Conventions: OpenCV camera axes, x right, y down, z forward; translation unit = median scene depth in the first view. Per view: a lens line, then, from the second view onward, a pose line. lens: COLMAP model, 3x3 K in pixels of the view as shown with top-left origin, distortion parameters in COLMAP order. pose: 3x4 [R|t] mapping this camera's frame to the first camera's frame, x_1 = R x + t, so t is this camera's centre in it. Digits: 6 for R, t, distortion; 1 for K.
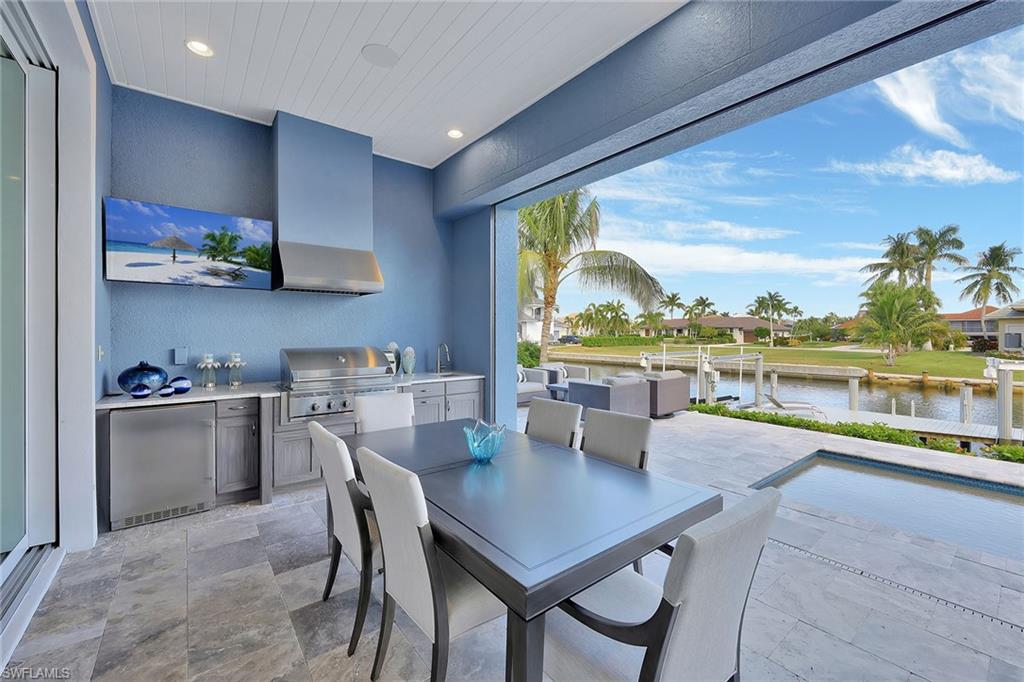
lens RADIAL K [[416.4, 0, 509.5], [0, 416.4, 342.0], [0, 0, 1]] dist [-0.000896, 0.000197]
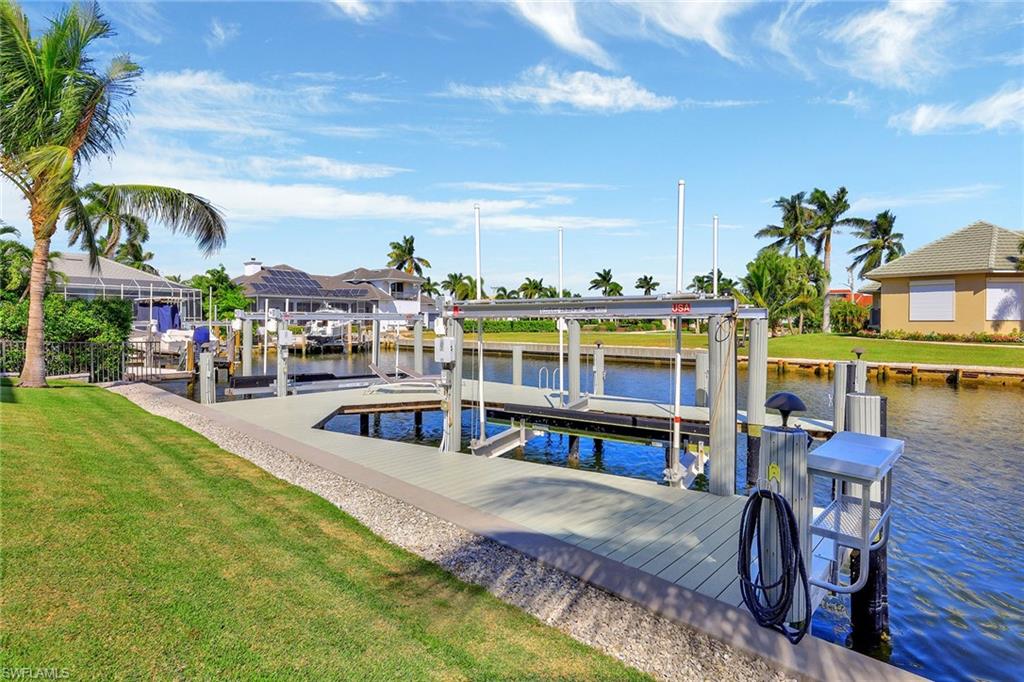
lens RADIAL K [[493.1, 0, 511.3], [0, 493.1, 335.5], [0, 0, 1]] dist [-0.005352, 0.001618]
pose [[0.999986, 0.003729, -0.003728, 0.900340], [-0.003735, 0.999992, -0.001602, 0.067872], [0.003722, 0.001616, 0.999992, 0.017764]]
